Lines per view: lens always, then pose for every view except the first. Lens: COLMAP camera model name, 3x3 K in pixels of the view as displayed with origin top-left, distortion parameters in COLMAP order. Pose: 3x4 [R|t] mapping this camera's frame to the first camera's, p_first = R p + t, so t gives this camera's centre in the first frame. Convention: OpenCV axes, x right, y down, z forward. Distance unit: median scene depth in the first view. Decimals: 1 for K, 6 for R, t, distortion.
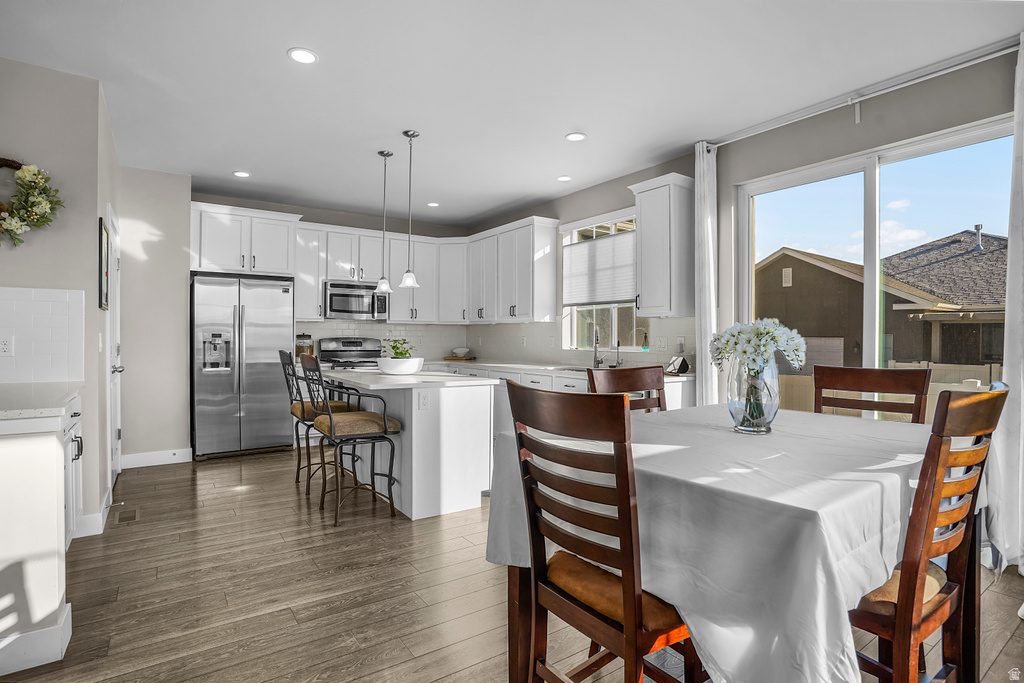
lens RADIAL K [[503.5, 0, 510.7], [0, 503.5, 343.0], [0, 0, 1]] dist [-0.034690, 0.000566]
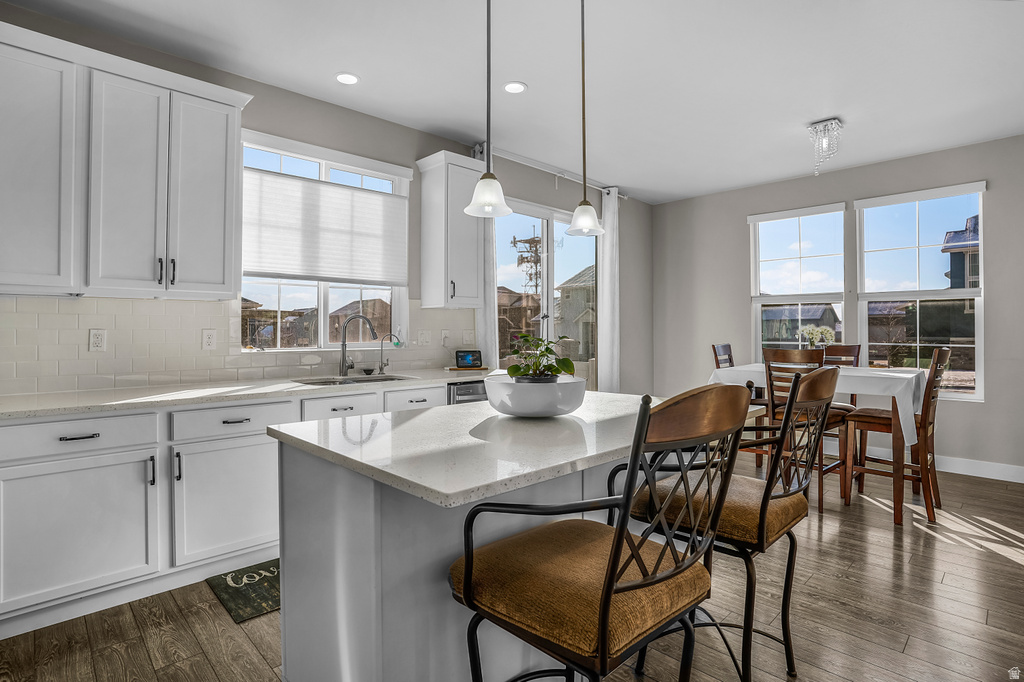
lens RADIAL K [[522.0, 0, 512.2], [0, 522.0, 321.1], [0, 0, 1]] dist [-0.000475, 0.000099]
pose [[-0.155575, 0.004721, 0.987813, -0.565050], [0.006924, 0.999969, -0.003688, -0.019999], [-0.987800, 0.006266, -0.155603, 0.891736]]
